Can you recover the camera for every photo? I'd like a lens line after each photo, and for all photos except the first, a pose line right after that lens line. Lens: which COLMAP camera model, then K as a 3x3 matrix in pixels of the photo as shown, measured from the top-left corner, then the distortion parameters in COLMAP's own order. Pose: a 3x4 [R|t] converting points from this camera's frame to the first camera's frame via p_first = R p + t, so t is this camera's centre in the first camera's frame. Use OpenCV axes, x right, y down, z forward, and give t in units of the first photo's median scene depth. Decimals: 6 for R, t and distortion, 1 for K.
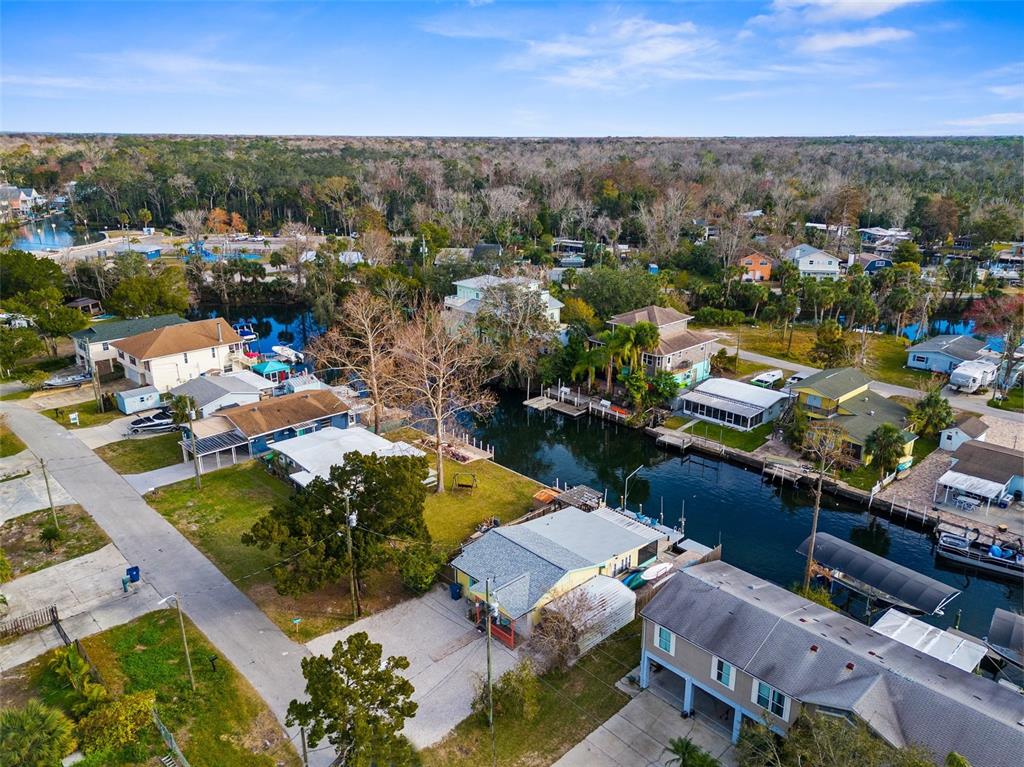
lens RADIAL K [[750.0, 0, 518.2], [0, 750.0, 377.3], [0, 0, 1]] dist [0.047187, -0.014666]
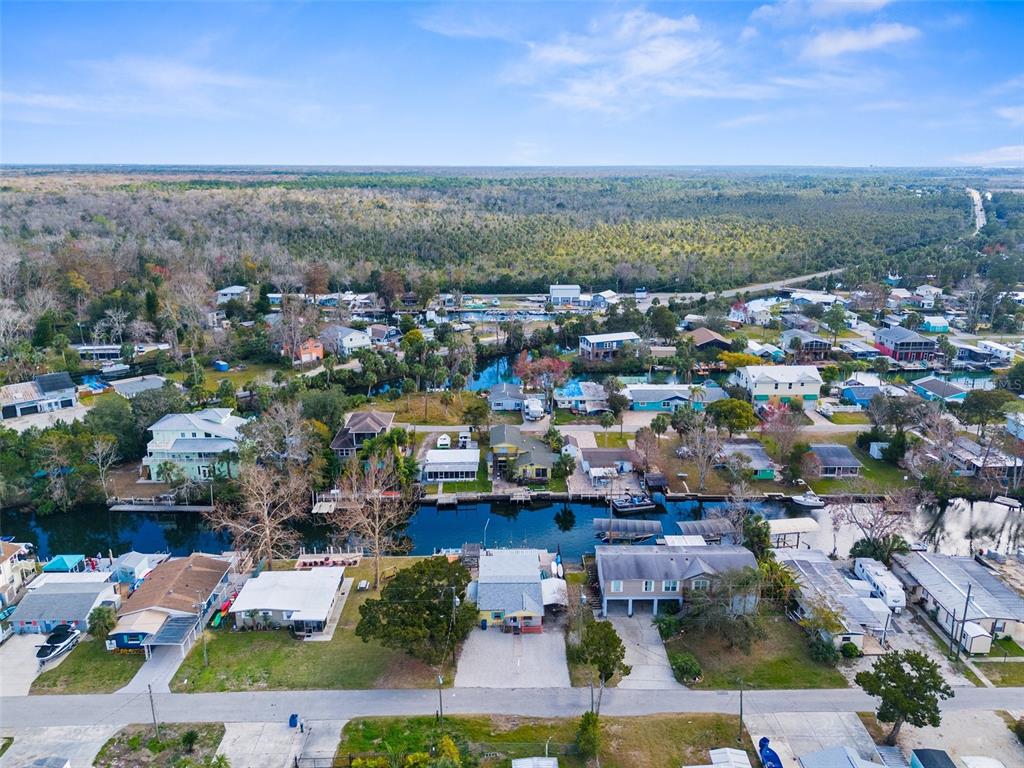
lens RADIAL K [[750.0, 0, 513.9], [0, 750.0, 383.6], [0, 0, 1]] dist [0.047187, -0.014666]
pose [[0.680340, -0.205862, 0.703391, -0.706722], [0.226660, 0.971790, 0.065183, -0.209329], [-0.696967, 0.115084, 0.707808, -0.182066]]
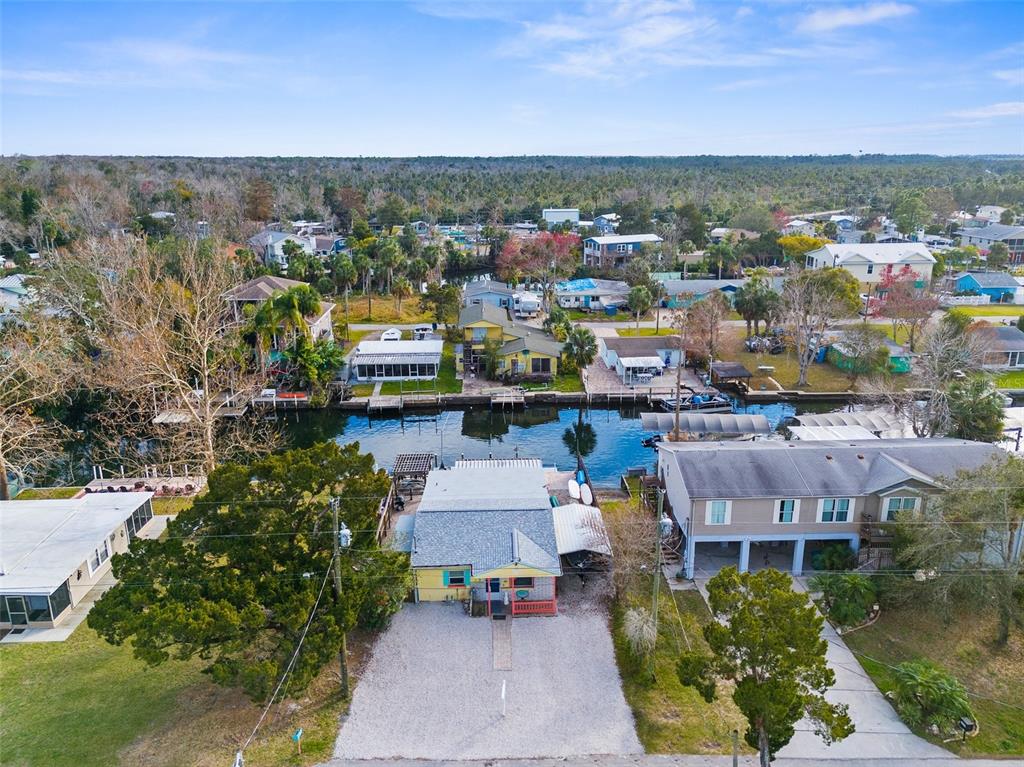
lens RADIAL K [[750.0, 0, 516.8], [0, 750.0, 389.5], [0, 0, 1]] dist [0.047187, -0.014666]
pose [[0.665373, -0.223044, 0.712411, -0.324703], [0.234194, 0.968511, 0.084494, 0.028493], [-0.708824, 0.110622, 0.696657, 0.257442]]
